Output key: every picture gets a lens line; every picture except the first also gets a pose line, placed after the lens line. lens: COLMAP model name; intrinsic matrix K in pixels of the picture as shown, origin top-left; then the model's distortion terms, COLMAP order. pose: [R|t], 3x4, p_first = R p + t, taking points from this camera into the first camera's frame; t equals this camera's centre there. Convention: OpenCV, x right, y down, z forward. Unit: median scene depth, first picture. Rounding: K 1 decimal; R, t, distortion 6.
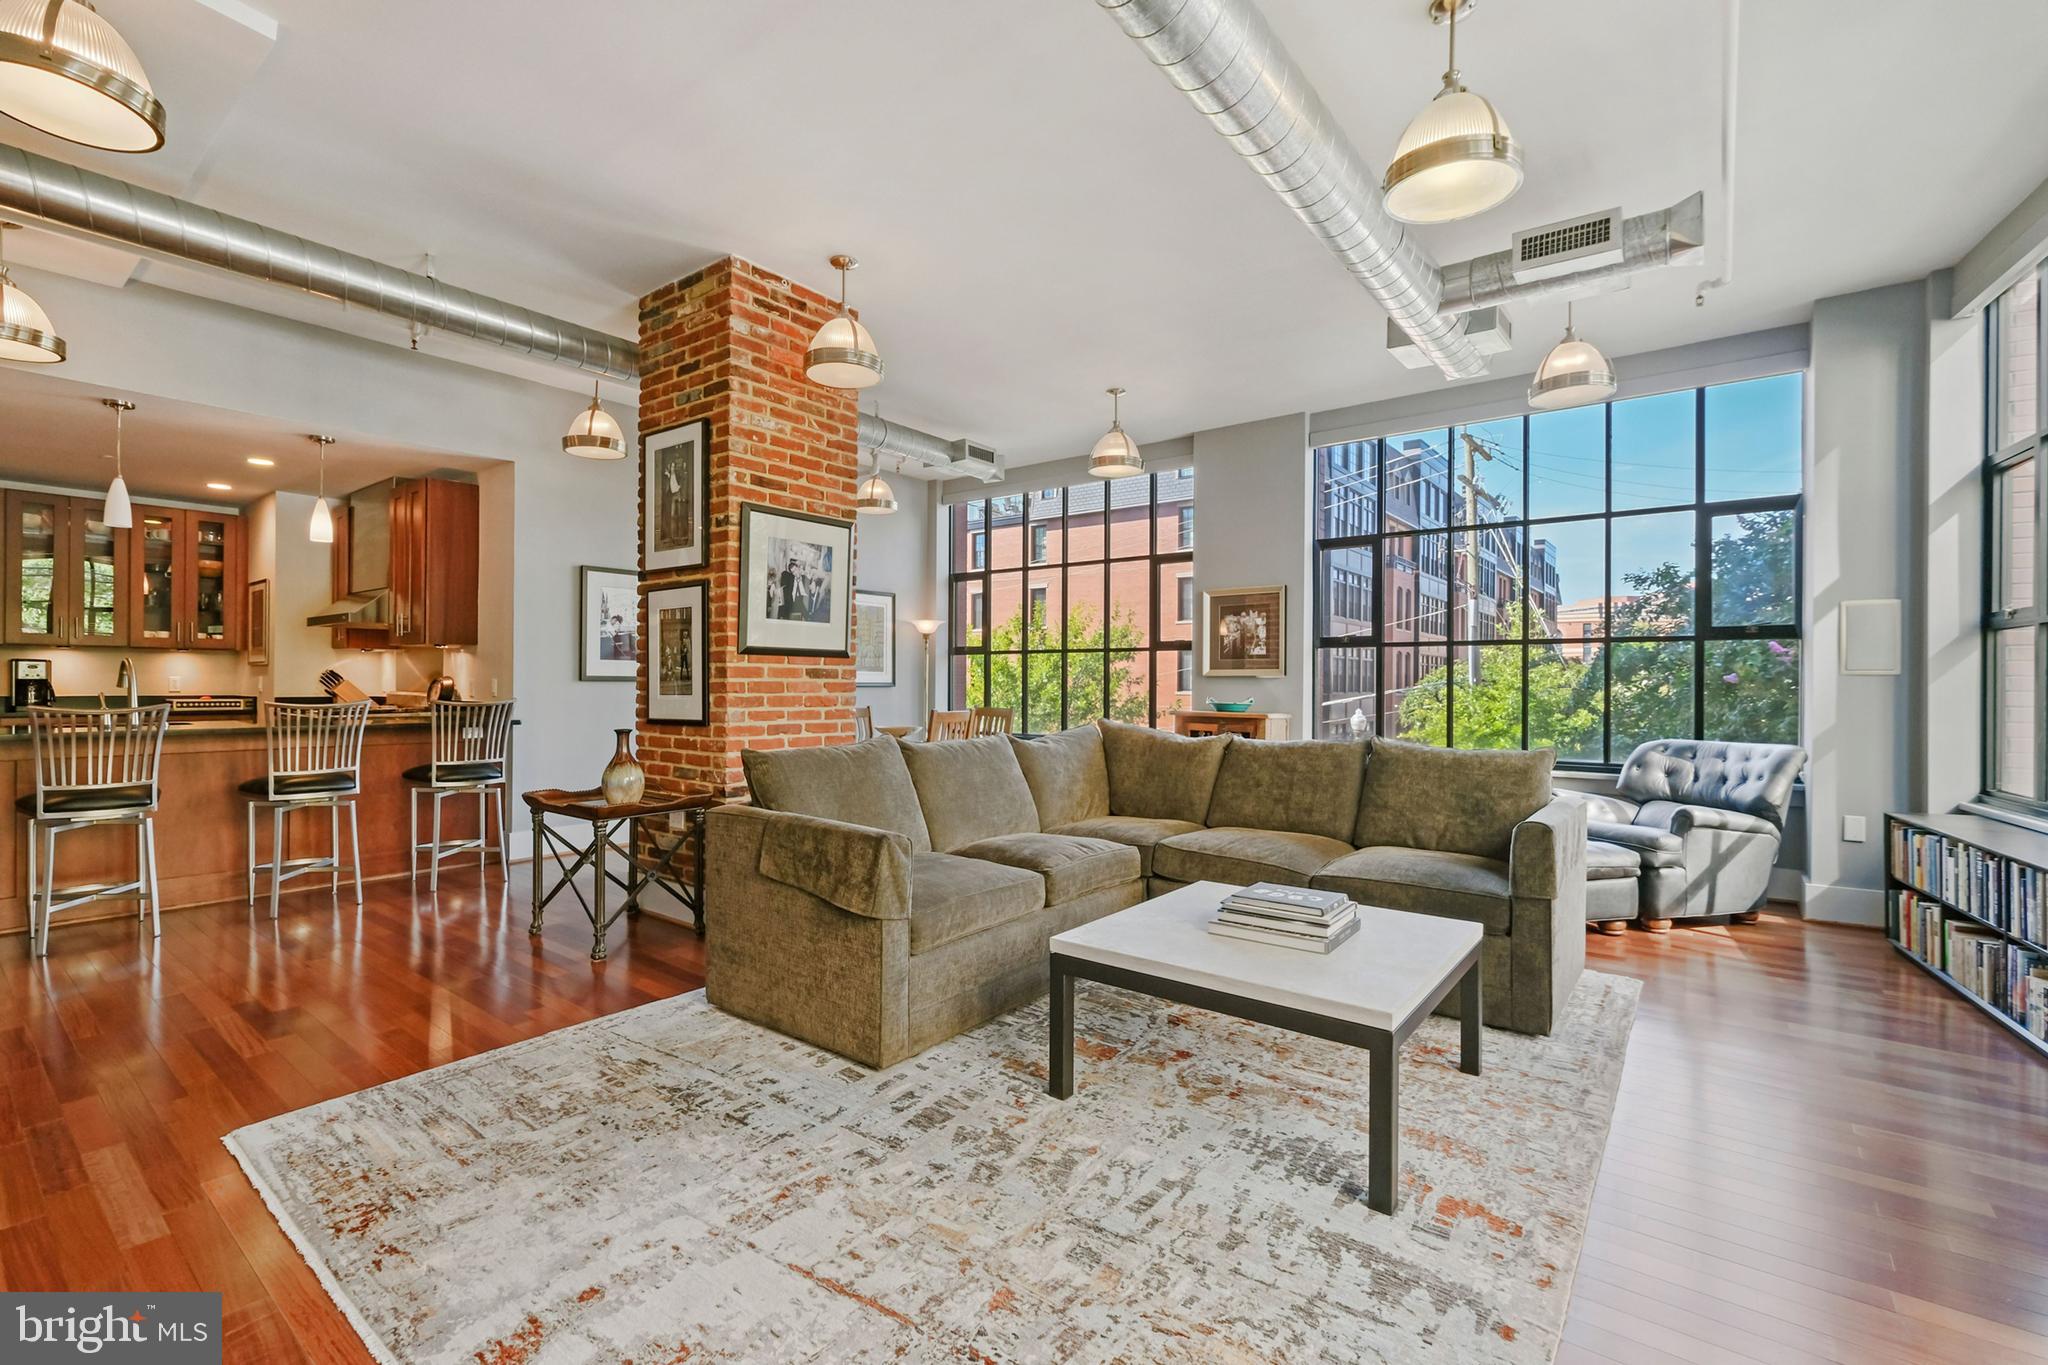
lens RADIAL K [[902.4, 0, 1029.0], [0, 902.4, 684.4], [0, 0, 1]] dist [-0.001512, -0.000401]
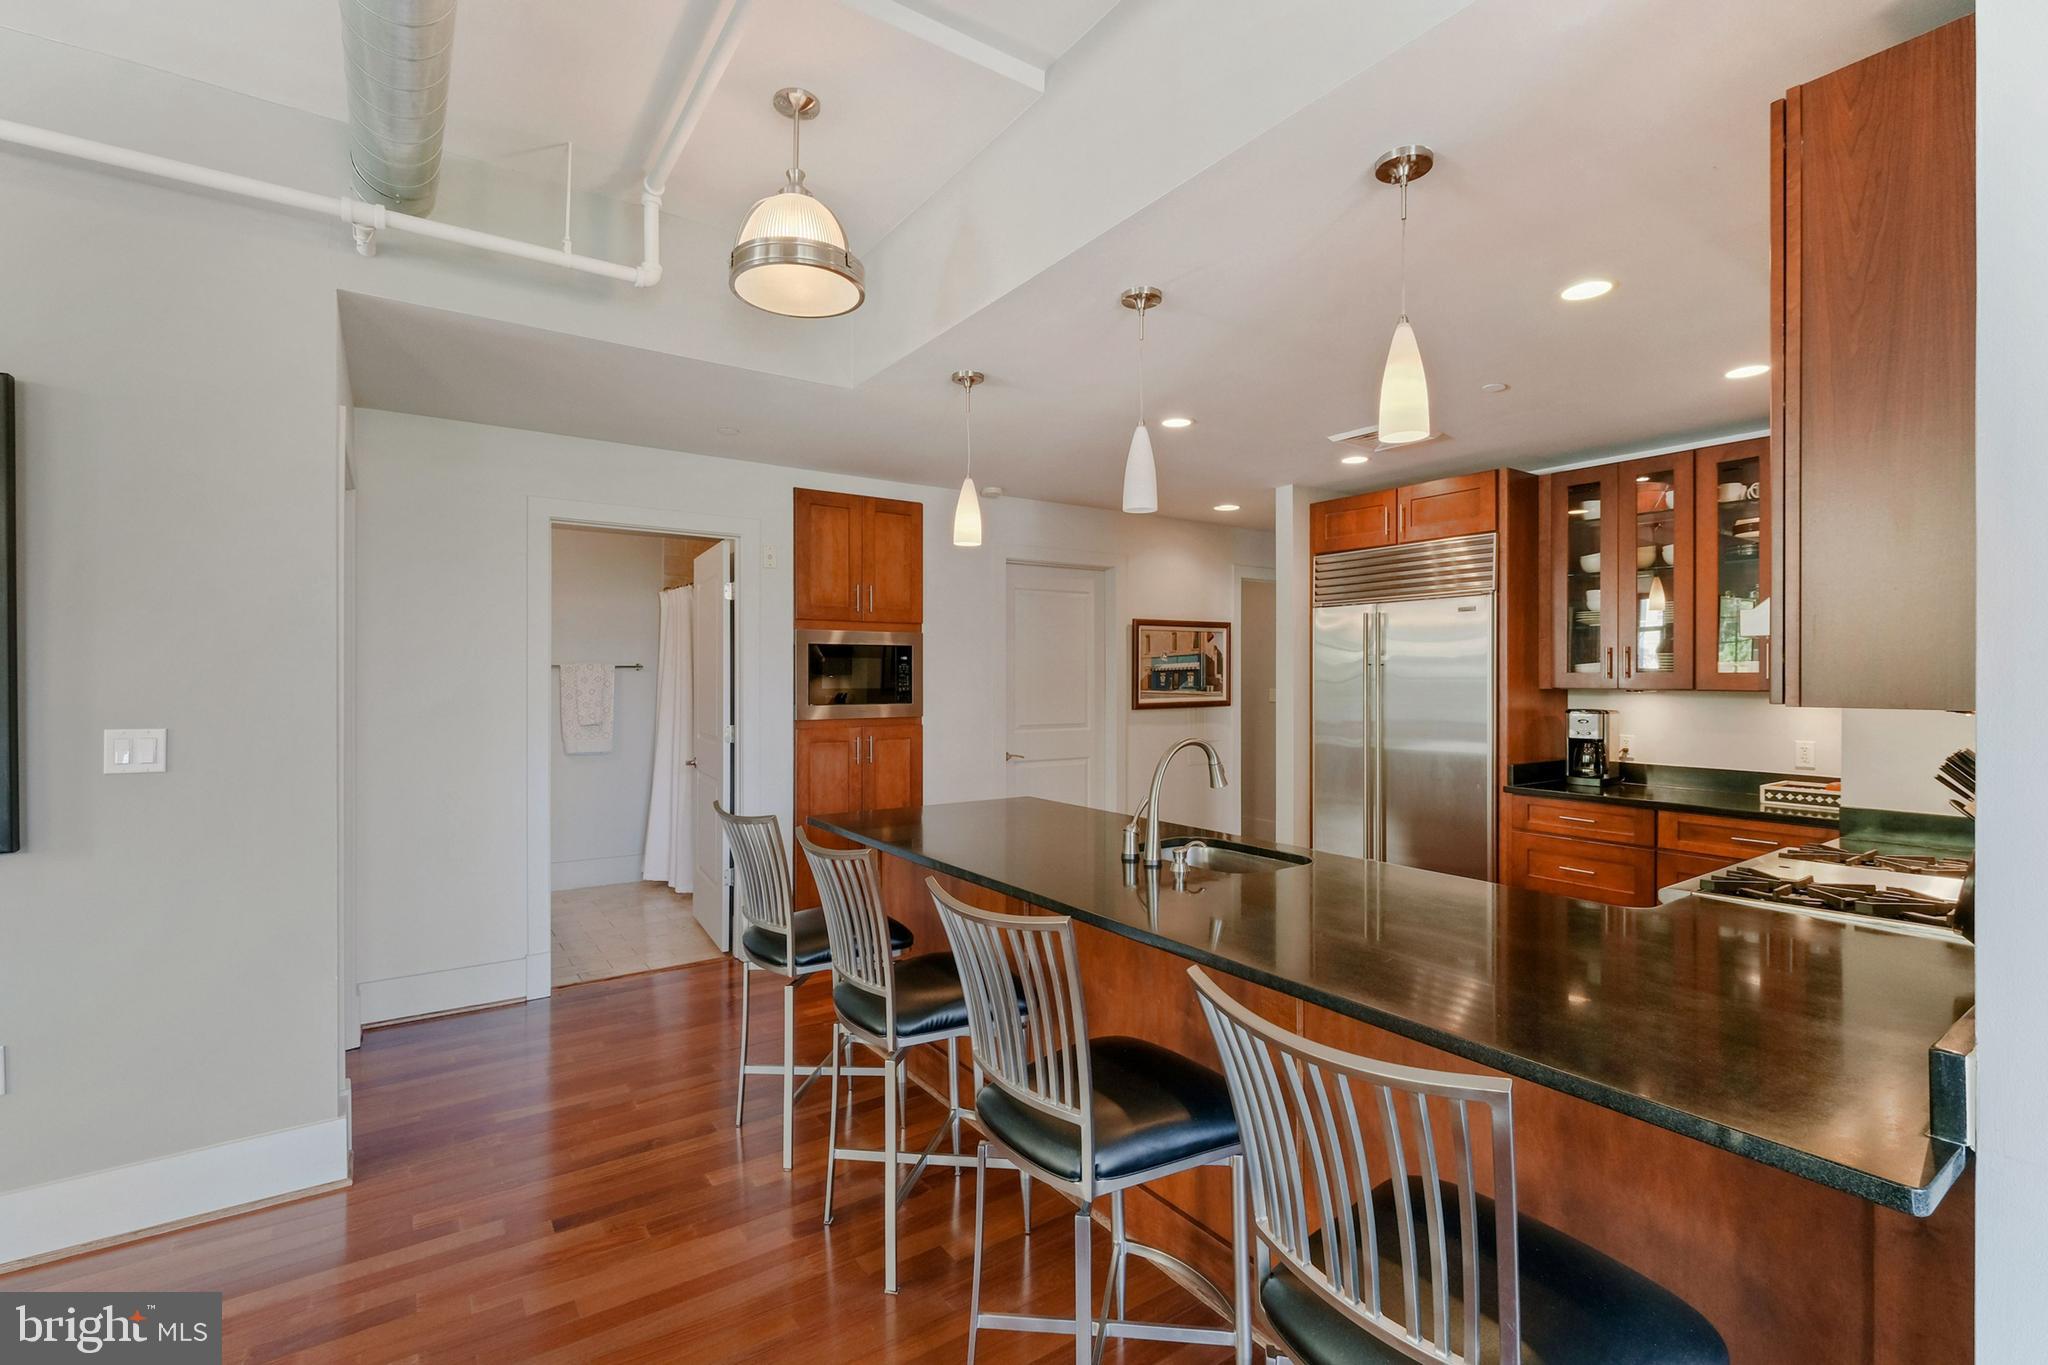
lens RADIAL K [[907.9, 0, 1033.8], [0, 907.9, 675.2], [0, 0, 1]] dist [-0.001657, -0.000269]
pose [[-0.286452, -0.008051, -0.958061, -0.460515], [-0.004689, 0.999964, -0.007001, -0.069920], [0.958083, 0.002487, -0.286479, 1.166671]]
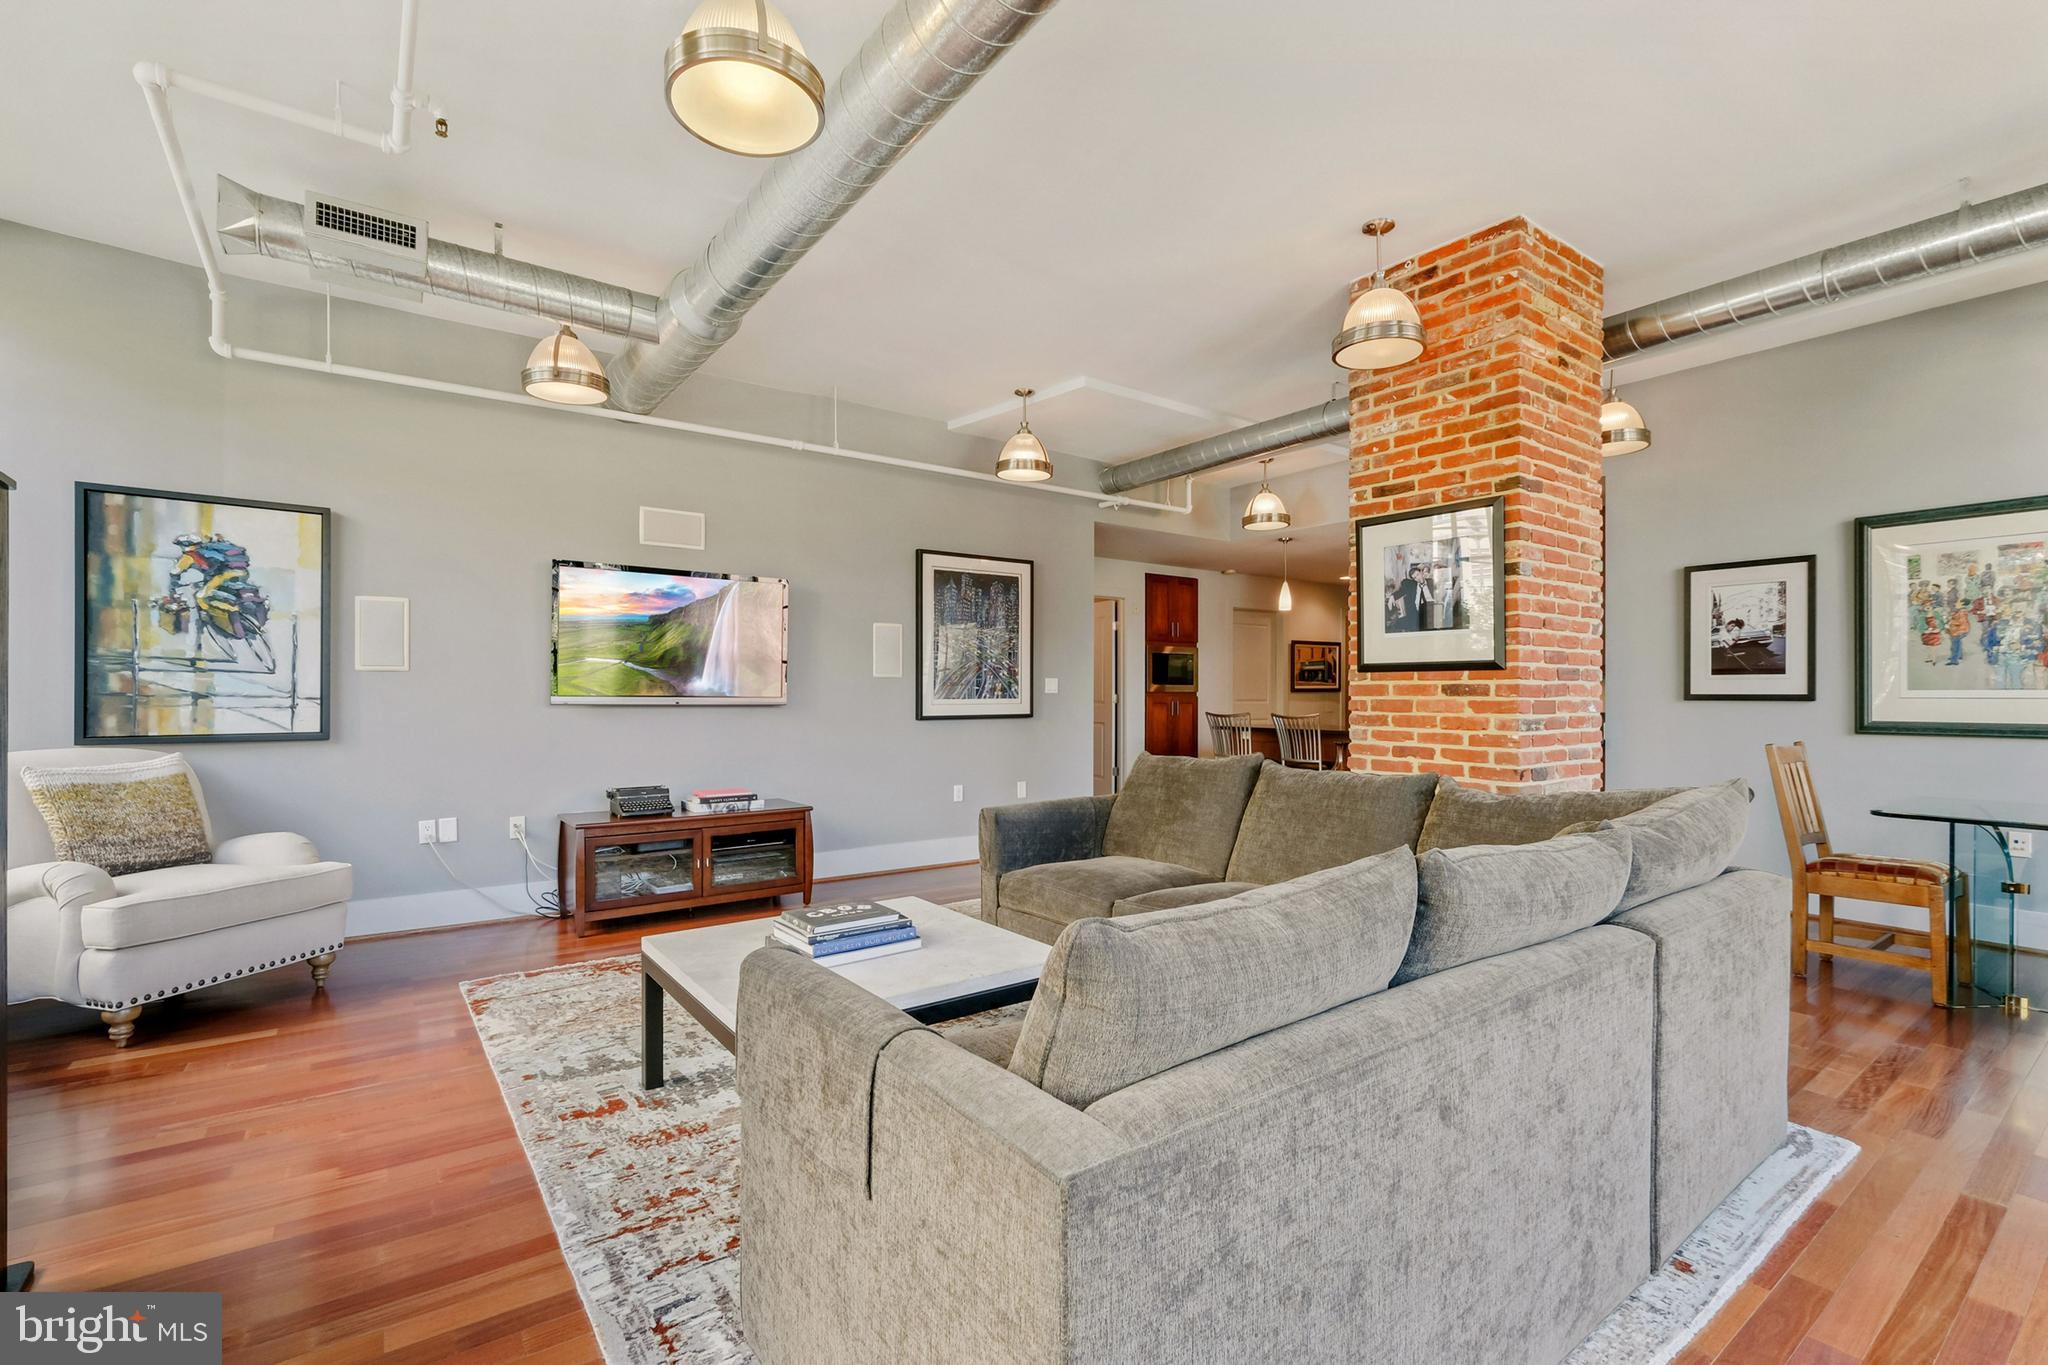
lens RADIAL K [[898.7, 0, 1028.6], [0, 898.7, 698.8], [0, 0, 1]] dist [-0.002661, -0.000320]
pose [[-0.272012, -0.002791, -0.962290, 0.711786], [-0.006208, 0.999980, -0.001146, -0.000648], [0.962274, 0.005662, -0.272024, 0.883114]]
